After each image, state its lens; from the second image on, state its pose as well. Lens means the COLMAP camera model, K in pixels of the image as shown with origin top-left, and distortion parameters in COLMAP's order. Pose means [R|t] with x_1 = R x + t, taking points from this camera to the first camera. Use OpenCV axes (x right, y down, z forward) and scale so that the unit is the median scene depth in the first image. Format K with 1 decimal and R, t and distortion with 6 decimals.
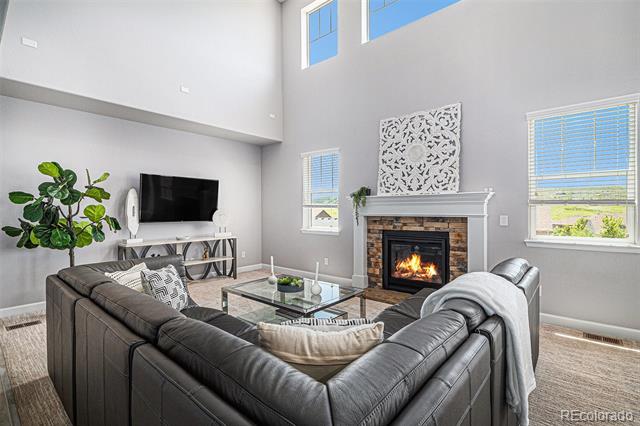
lens RADIAL K [[302.6, 0, 317.8], [0, 302.6, 212.2], [0, 0, 1]] dist [0.004435, 0.000330]
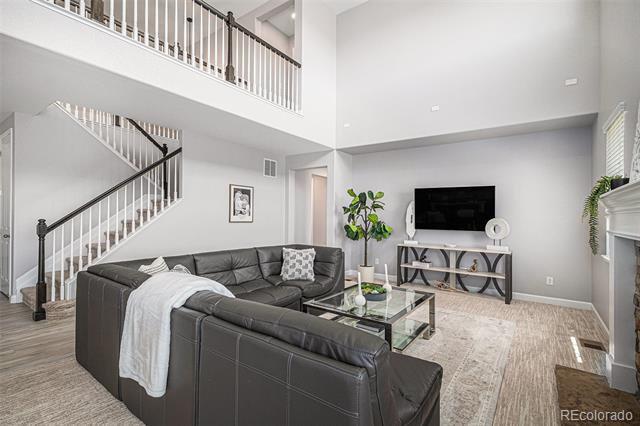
lens RADIAL K [[302.6, 0, 323.9], [0, 302.6, 214.2], [0, 0, 1]] dist [0.004435, 0.000330]
pose [[0.087035, 0.000027, -0.996205, 0.515931], [-0.021666, 0.999764, -0.001866, -0.010755], [0.995970, 0.021746, 0.087015, 0.434087]]
